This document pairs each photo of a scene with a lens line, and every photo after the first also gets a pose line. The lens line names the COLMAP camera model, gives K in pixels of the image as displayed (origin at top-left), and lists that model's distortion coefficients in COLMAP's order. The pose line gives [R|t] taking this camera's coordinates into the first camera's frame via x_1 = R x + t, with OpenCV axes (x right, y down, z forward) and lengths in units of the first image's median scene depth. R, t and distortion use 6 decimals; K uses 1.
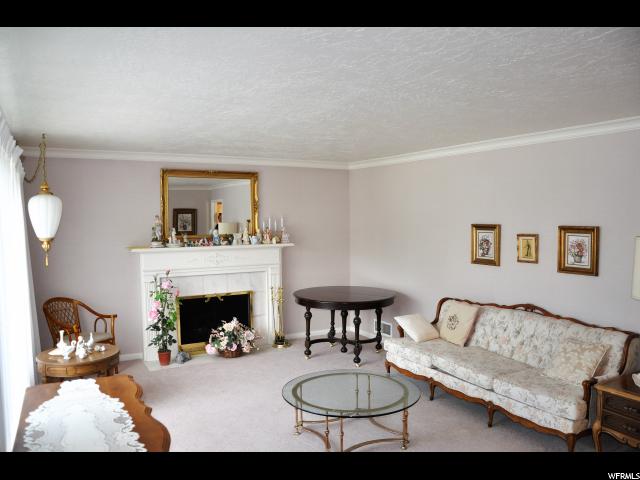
lens RADIAL K [[508.4, 0, 320.0], [0, 508.4, 240.9], [0, 0, 1]] dist [-0.124688, 0.077361]
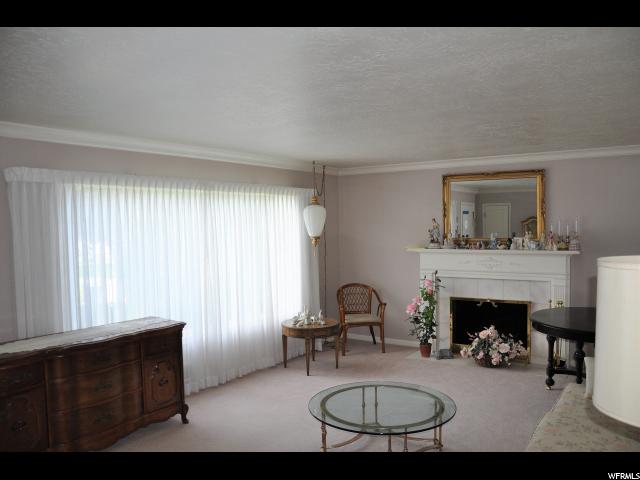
lens RADIAL K [[508.4, 0, 320.0], [0, 508.4, 240.0], [0, 0, 1]] dist [-0.124688, 0.077361]
pose [[0.418112, 0.026916, -0.907997, 0.548254], [-0.032180, 0.999372, 0.014807, -0.012698], [0.907825, 0.023028, 0.418716, 0.310180]]
